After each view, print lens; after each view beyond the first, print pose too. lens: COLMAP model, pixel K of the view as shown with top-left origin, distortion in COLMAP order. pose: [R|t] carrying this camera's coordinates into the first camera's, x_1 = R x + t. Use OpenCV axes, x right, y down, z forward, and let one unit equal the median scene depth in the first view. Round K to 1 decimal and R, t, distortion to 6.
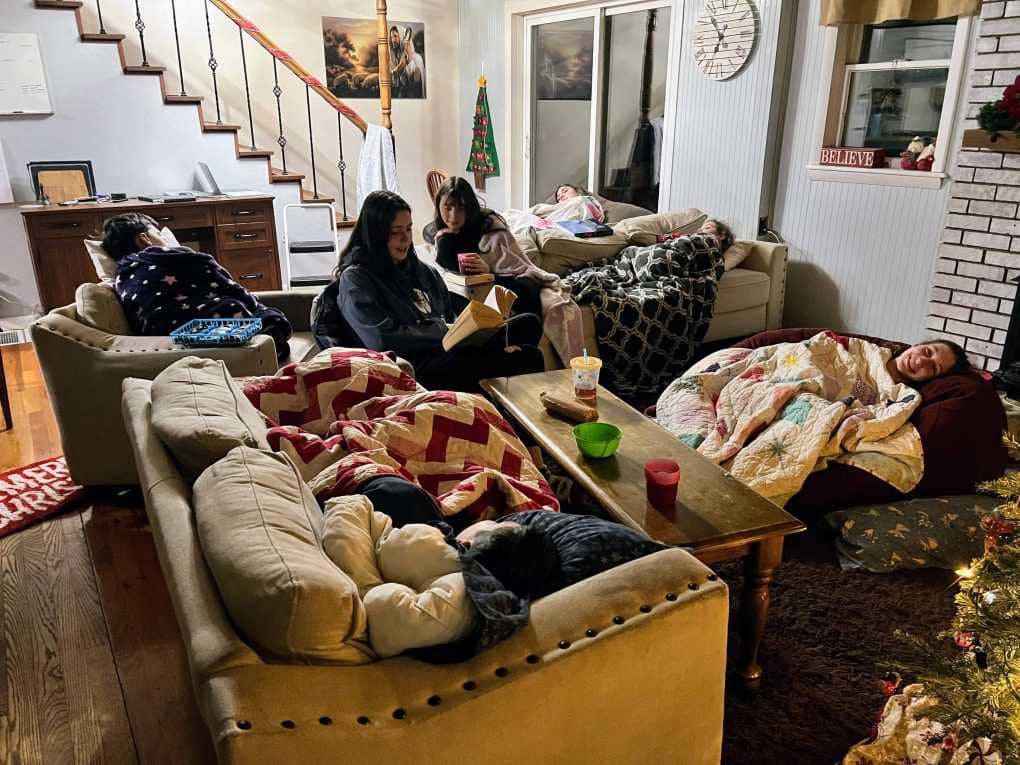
lens RADIAL K [[773.8, 0, 509.1], [0, 773.8, 382.4], [0, 0, 1]] dist [0.043527, -0.020221]
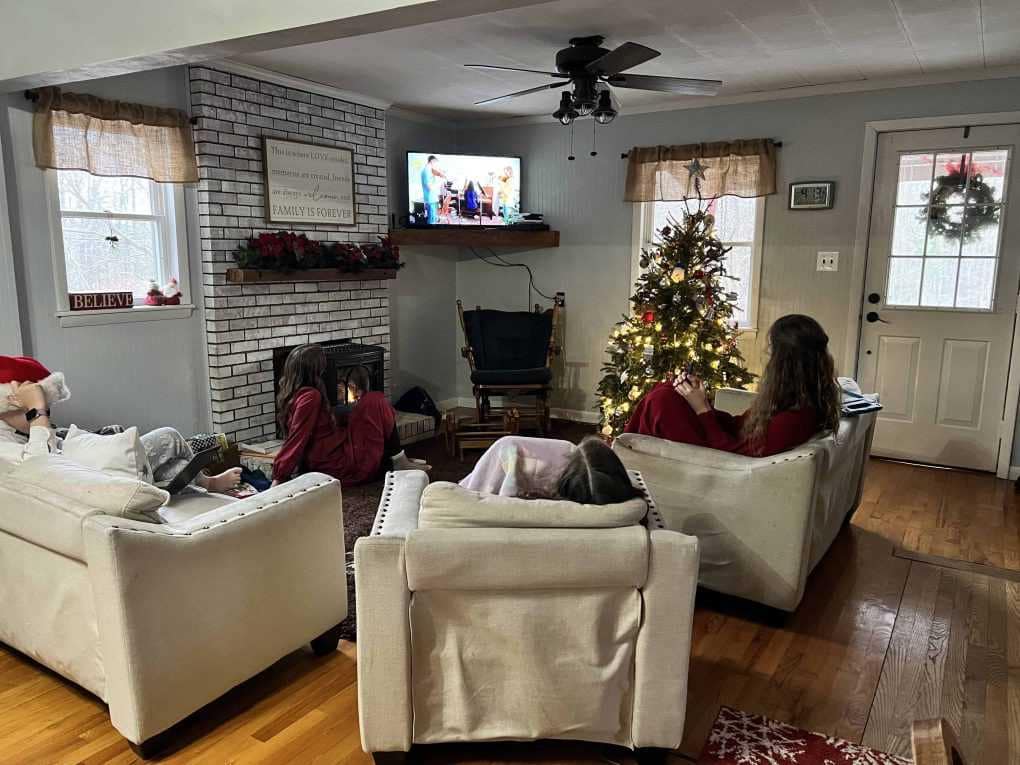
lens RADIAL K [[773.8, 0, 501.9], [0, 773.8, 393.5], [0, 0, 1]] dist [0.043527, -0.020221]
pose [[-0.447710, -0.161252, 0.879519, -0.761820], [0.294784, 0.902001, 0.315430, -0.381858], [-0.844191, 0.400489, -0.356300, 1.077725]]
